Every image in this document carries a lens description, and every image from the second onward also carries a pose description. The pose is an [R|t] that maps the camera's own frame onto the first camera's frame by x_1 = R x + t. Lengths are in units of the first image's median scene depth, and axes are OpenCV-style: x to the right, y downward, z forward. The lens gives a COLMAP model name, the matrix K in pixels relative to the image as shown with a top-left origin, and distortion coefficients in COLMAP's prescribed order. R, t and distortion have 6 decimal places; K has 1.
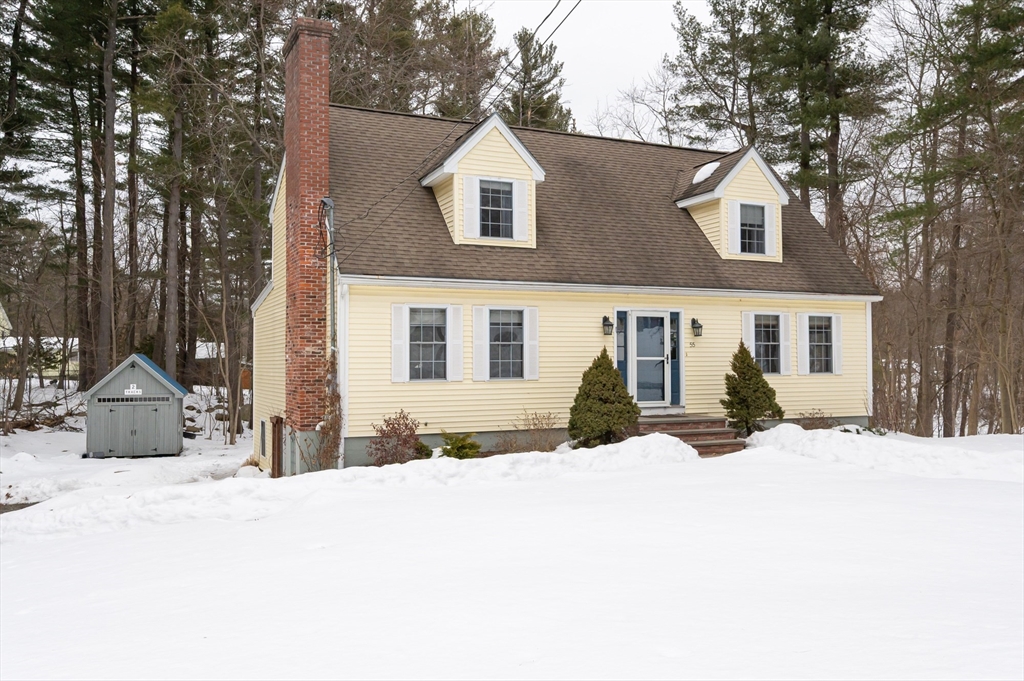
lens RADIAL K [[850.5, 0, 534.3], [0, 850.5, 341.0], [0, 0, 1]] dist [-0.001445, 0.010753]
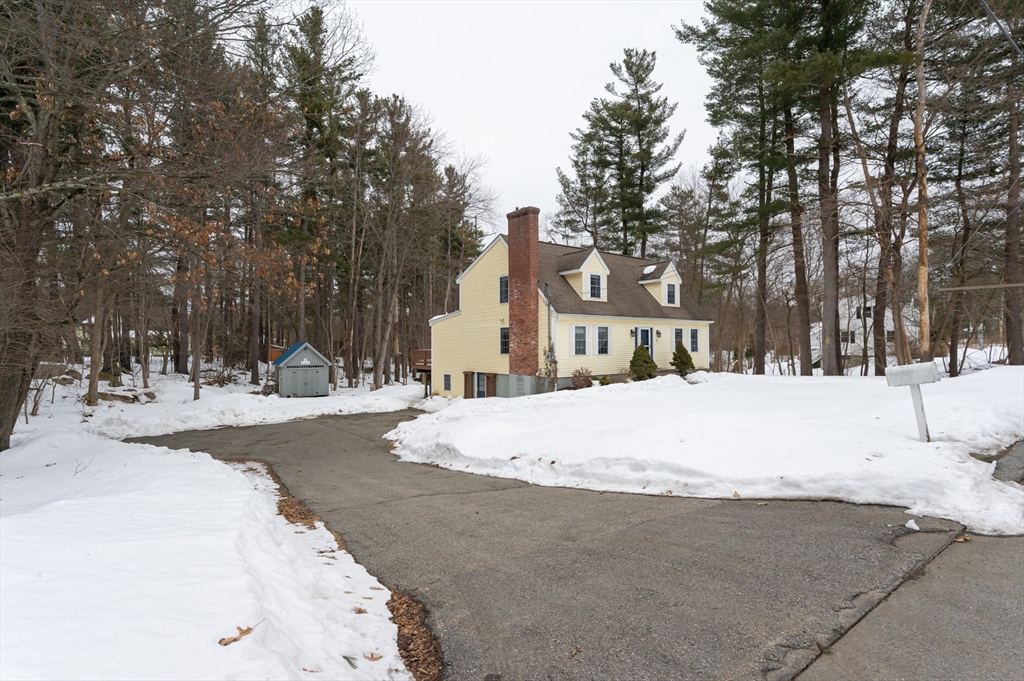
lens RADIAL K [[487.9, 0, 516.1], [0, 487.9, 340.2], [0, 0, 1]] dist [-0.002238, 0.000014]
pose [[0.973753, 0.002954, 0.227588, -0.551752], [-0.006181, 0.999890, 0.013465, -0.013834], [-0.227523, -0.014519, 0.973664, -0.312844]]
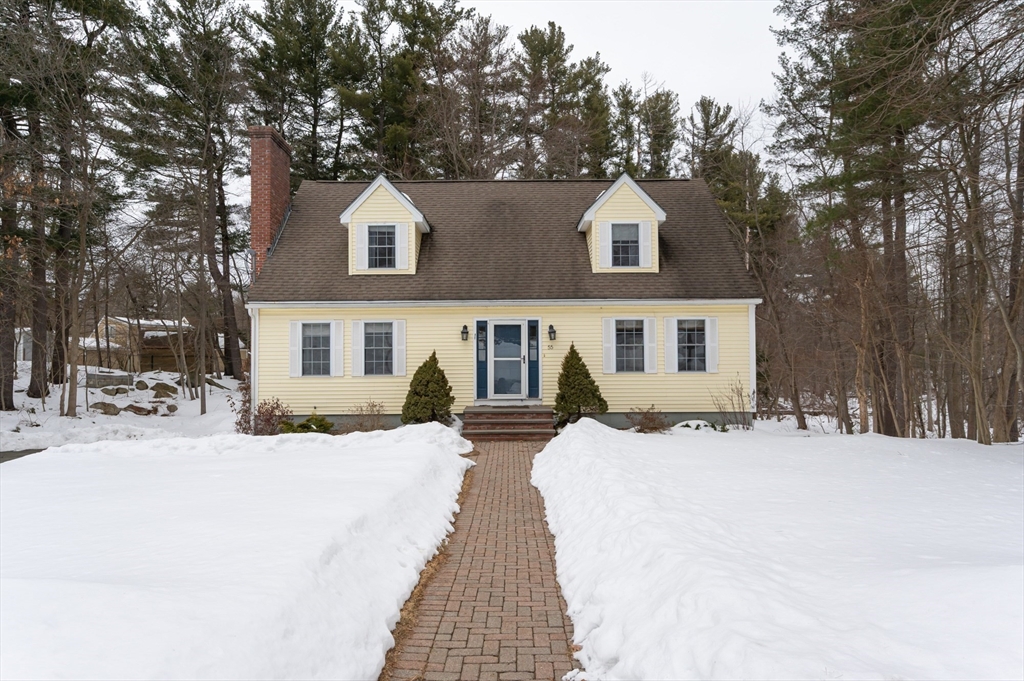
lens RADIAL K [[612.9, 0, 515.2], [0, 612.9, 344.4], [0, 0, 1]] dist [-0.006037, -0.004027]
pose [[0.905288, -0.012164, -0.424624, 0.506799], [0.013040, 0.999915, -0.000841, 0.000476], [0.424598, -0.004776, 0.905369, 0.208930]]
